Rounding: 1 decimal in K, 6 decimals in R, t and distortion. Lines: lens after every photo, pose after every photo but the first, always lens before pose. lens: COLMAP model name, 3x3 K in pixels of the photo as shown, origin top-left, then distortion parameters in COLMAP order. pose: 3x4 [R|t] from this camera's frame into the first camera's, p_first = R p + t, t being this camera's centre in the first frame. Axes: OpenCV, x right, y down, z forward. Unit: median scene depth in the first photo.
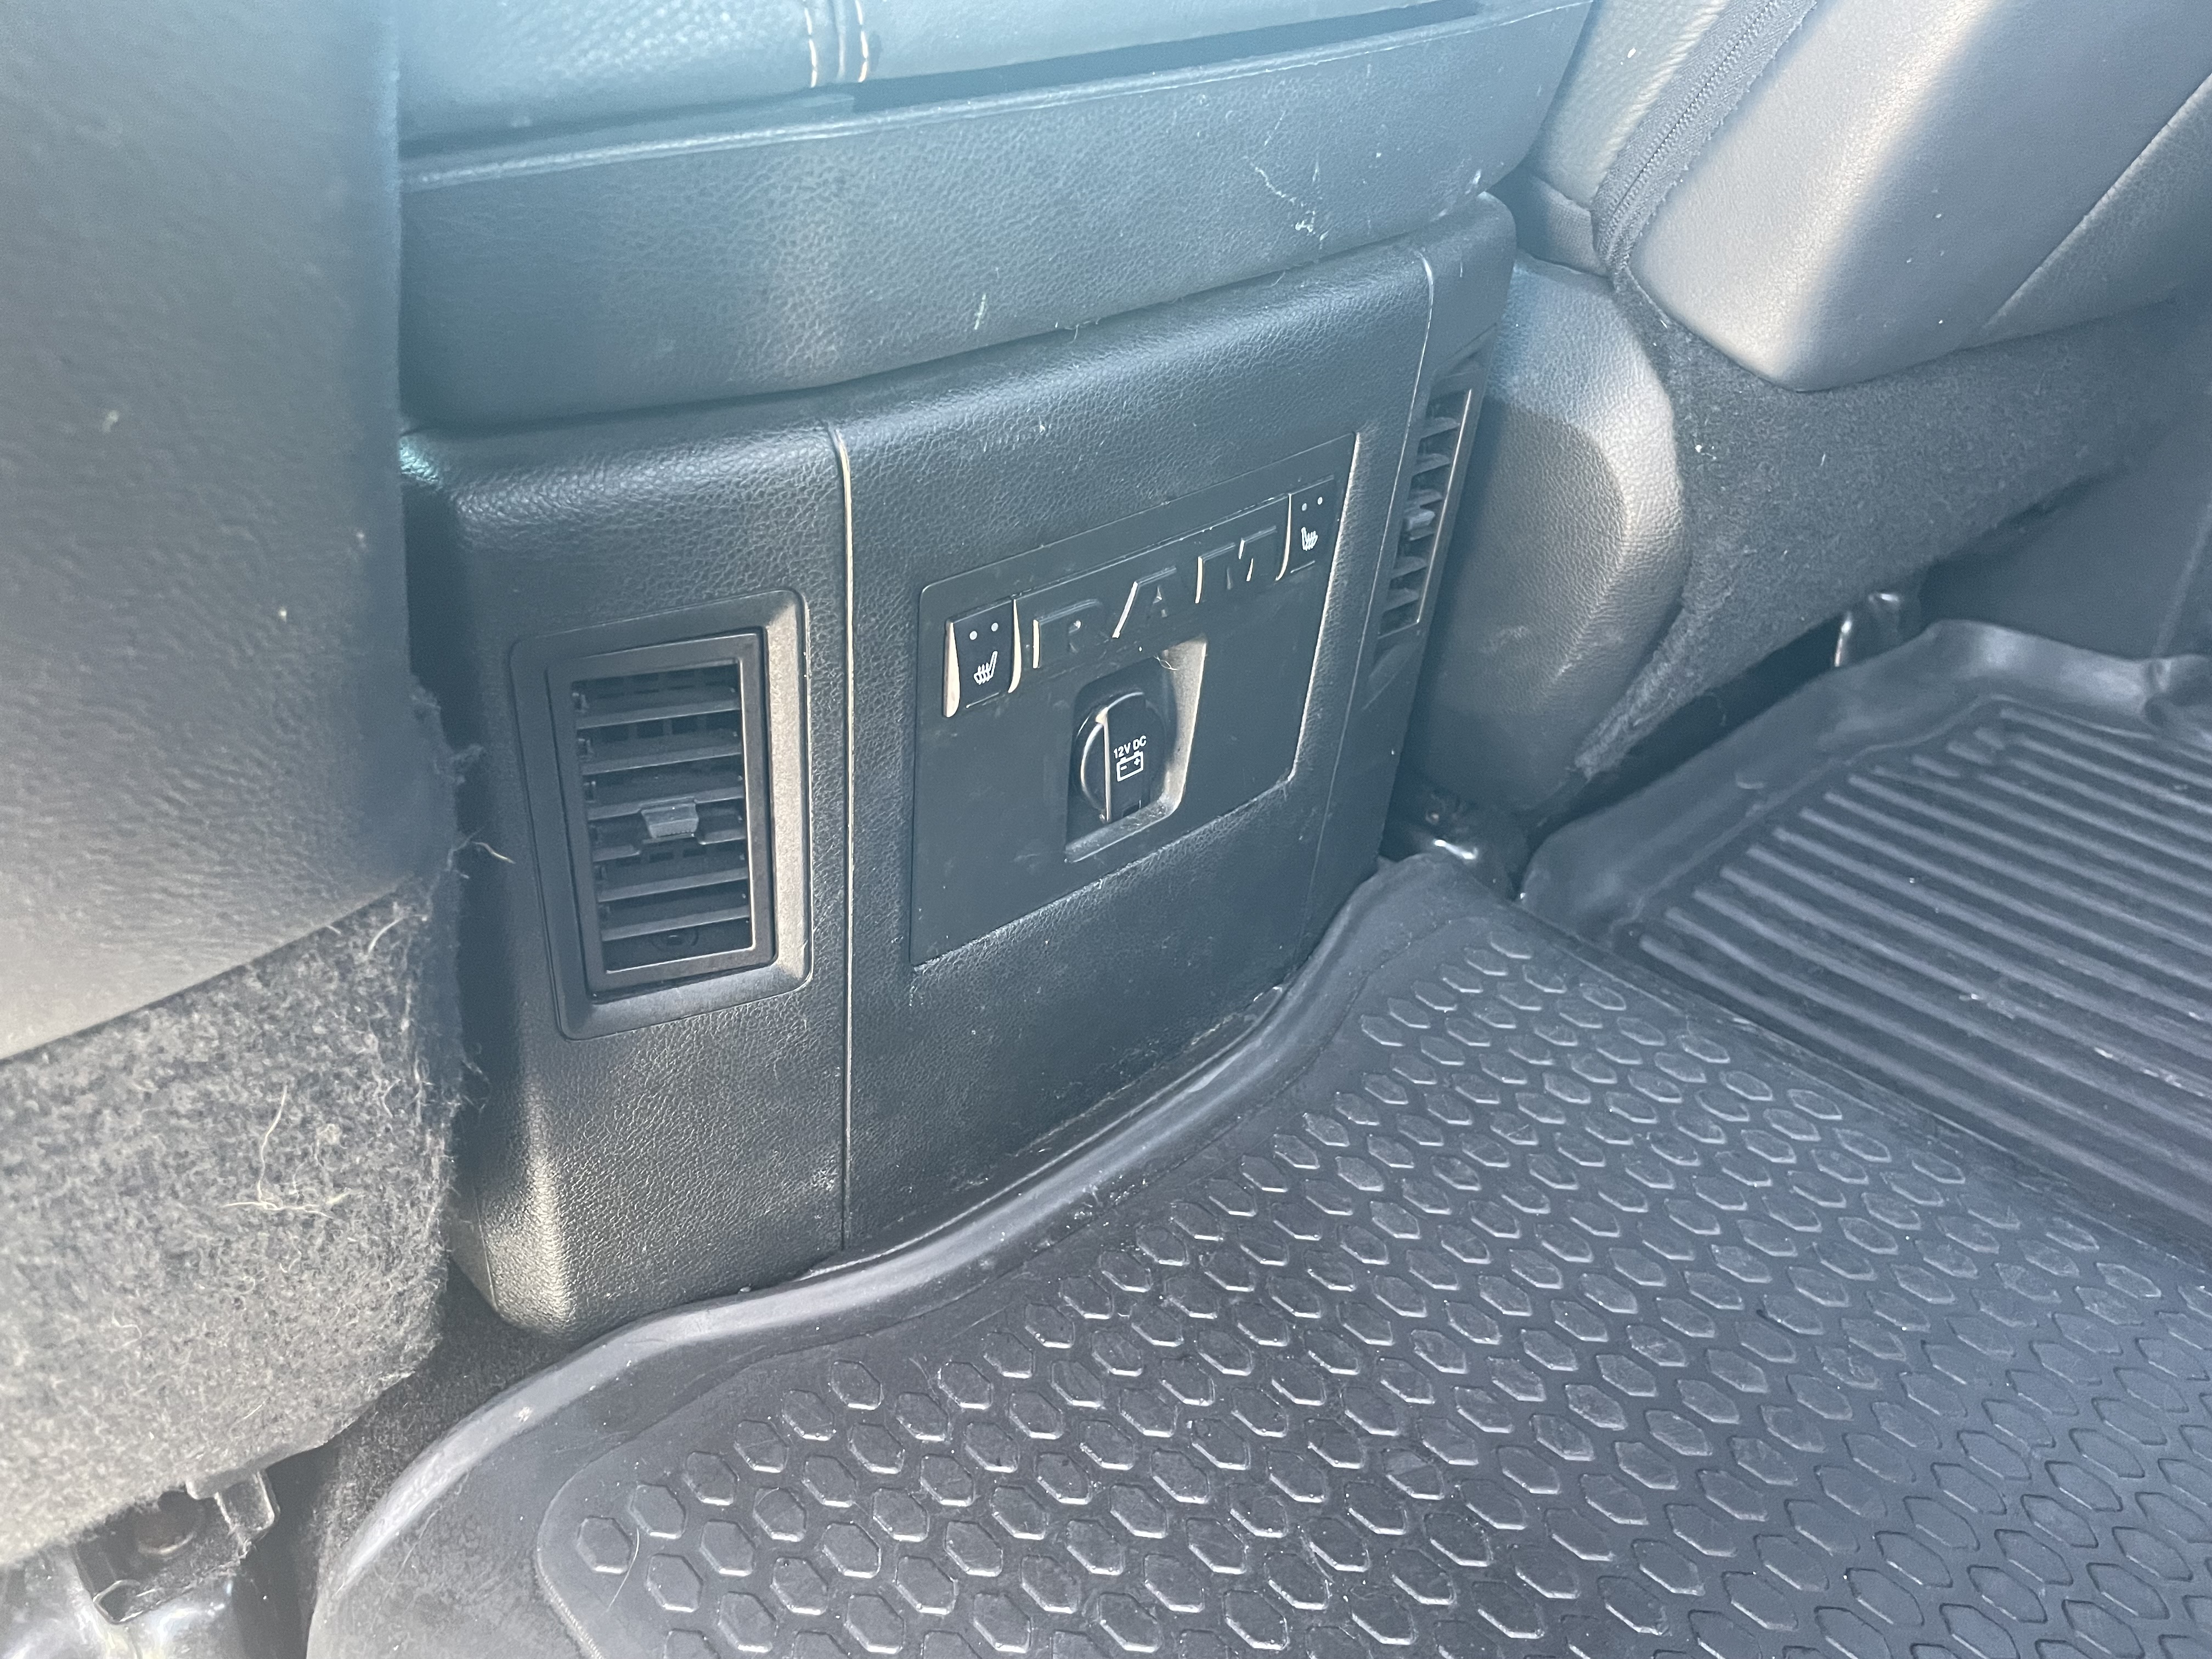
lens RADIAL K [[1705.2, 0, 1105.2], [0, 1705.2, 834.0], [0, 0, 1]] dist [0.031810, -0.058701]
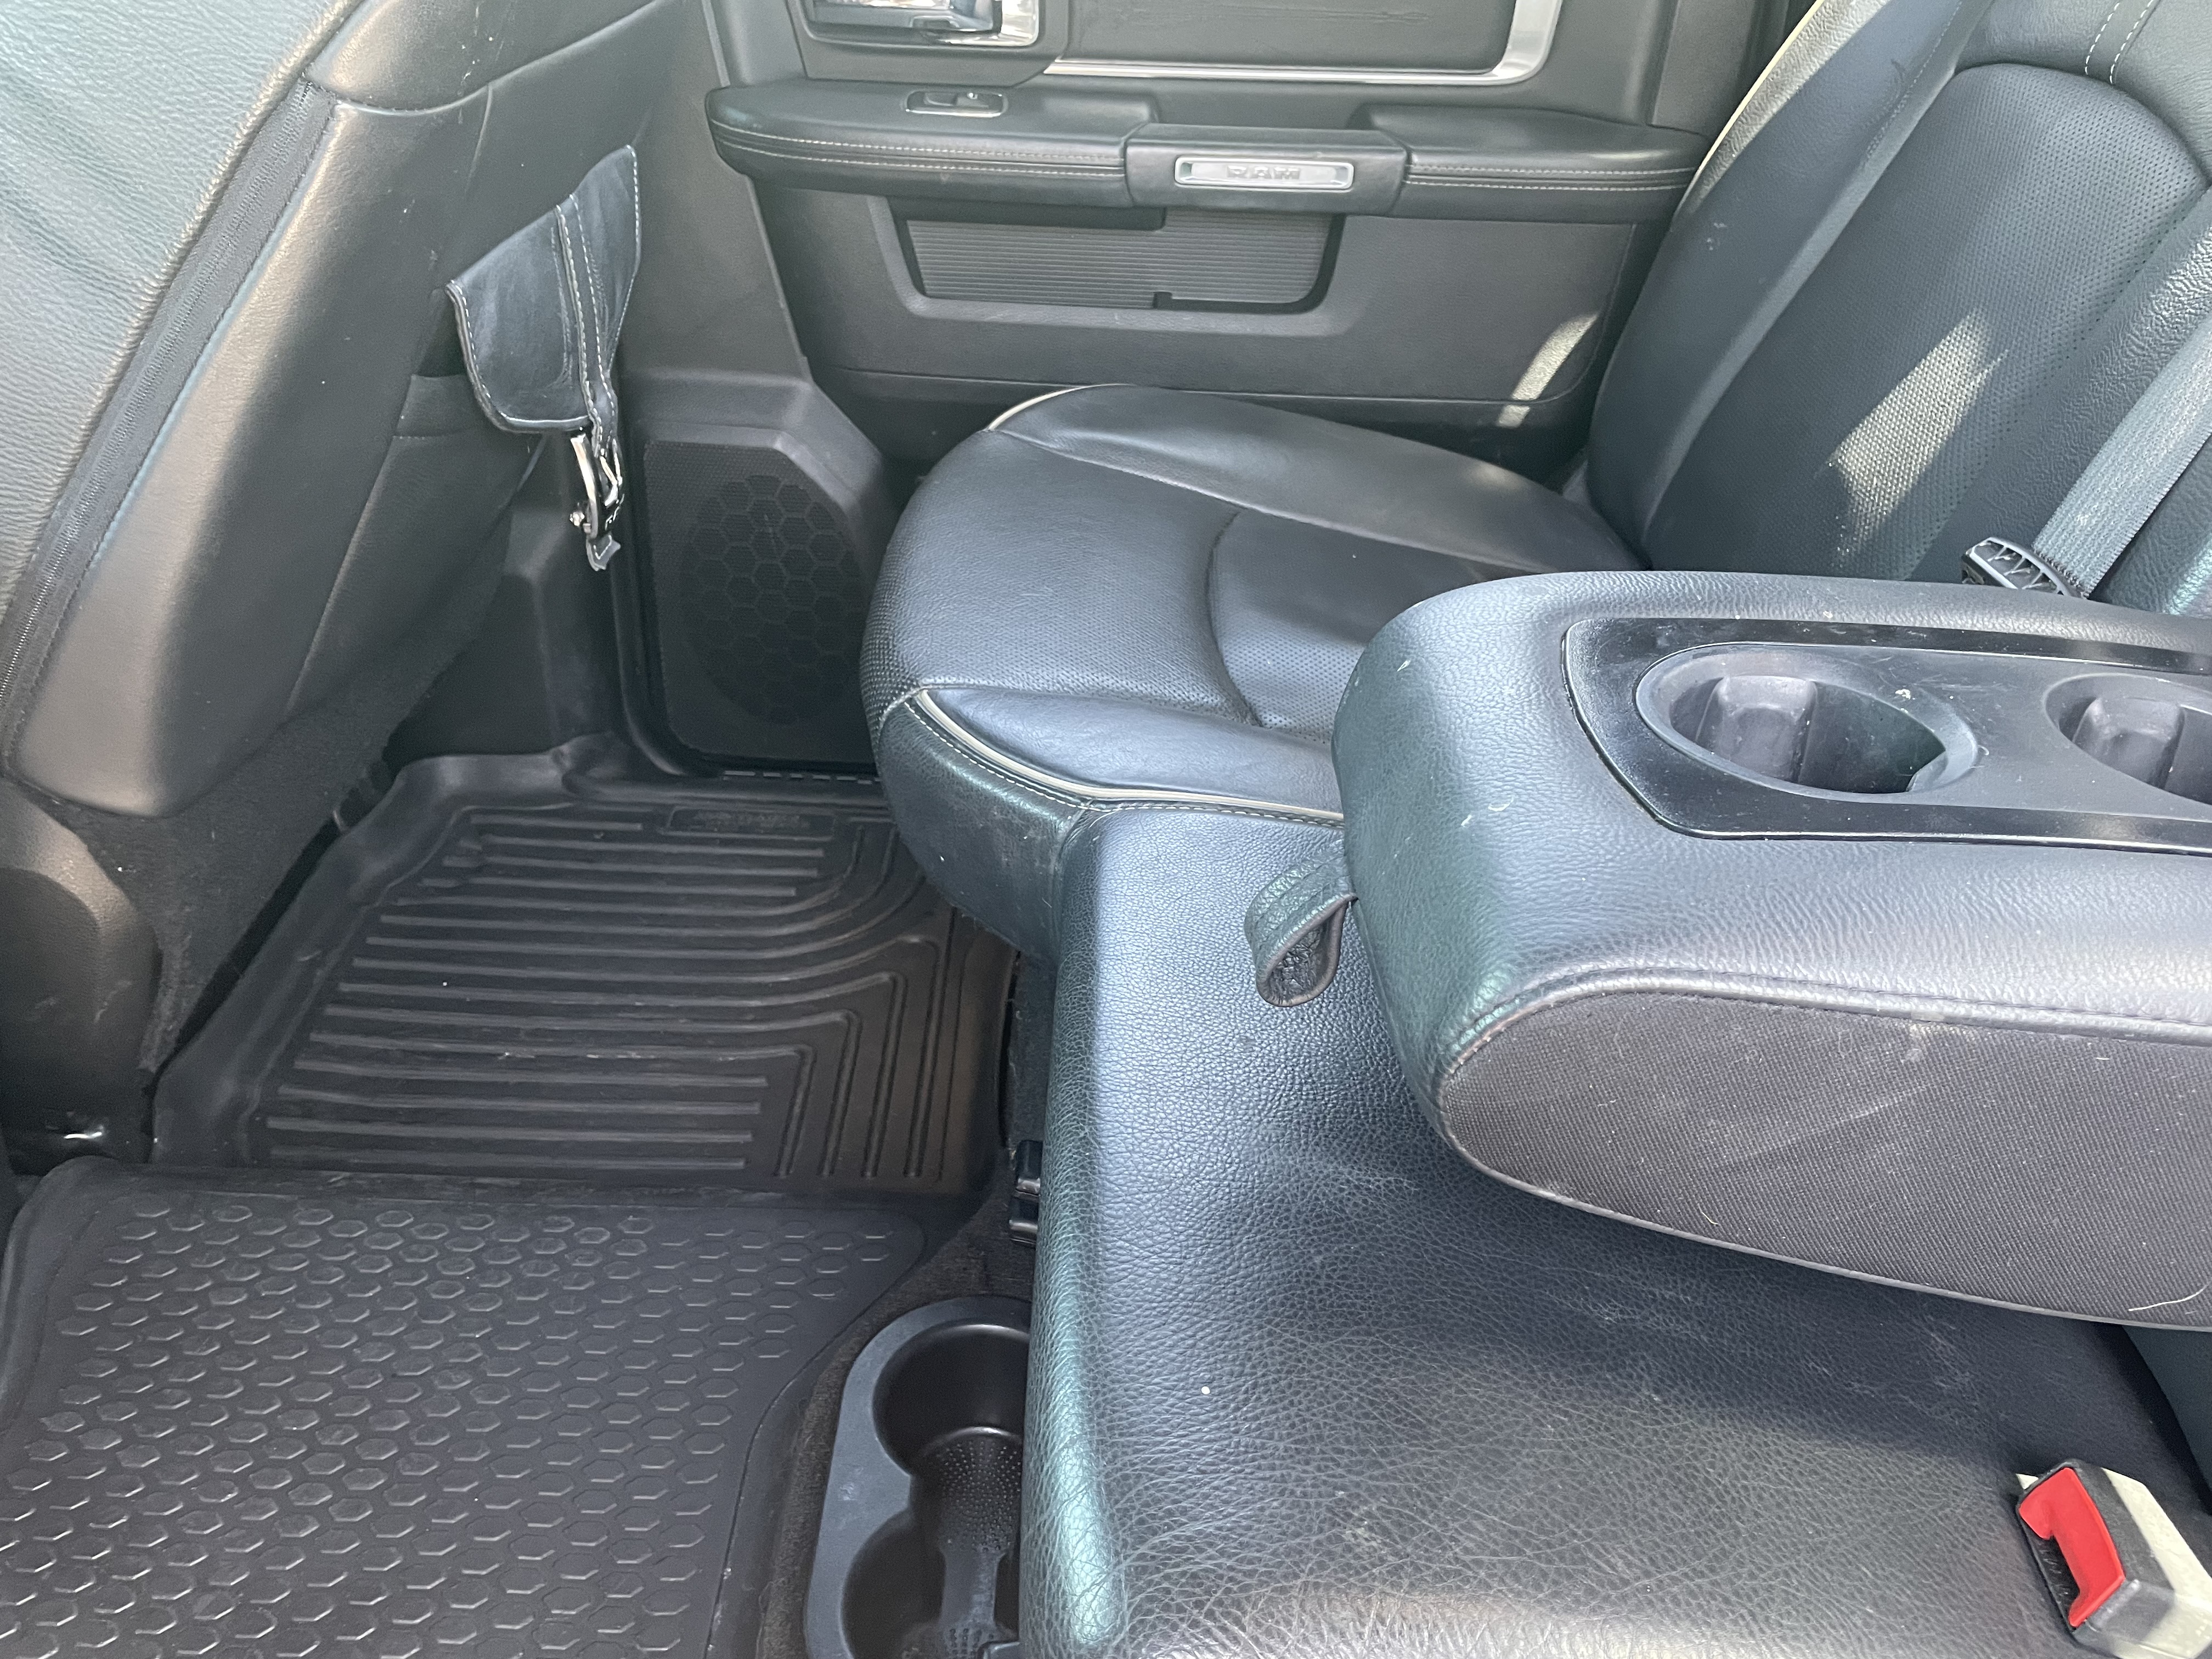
lens RADIAL K [[1705.2, 0, 1109.0], [0, 1705.2, 831.2], [0, 0, 1]] dist [0.031810, -0.058701]
pose [[0.684753, -0.371568, 0.626937, 0.016910], [0.344918, 0.923047, 0.170338, -0.149656], [-0.641985, 0.099603, 0.760220, -0.448290]]
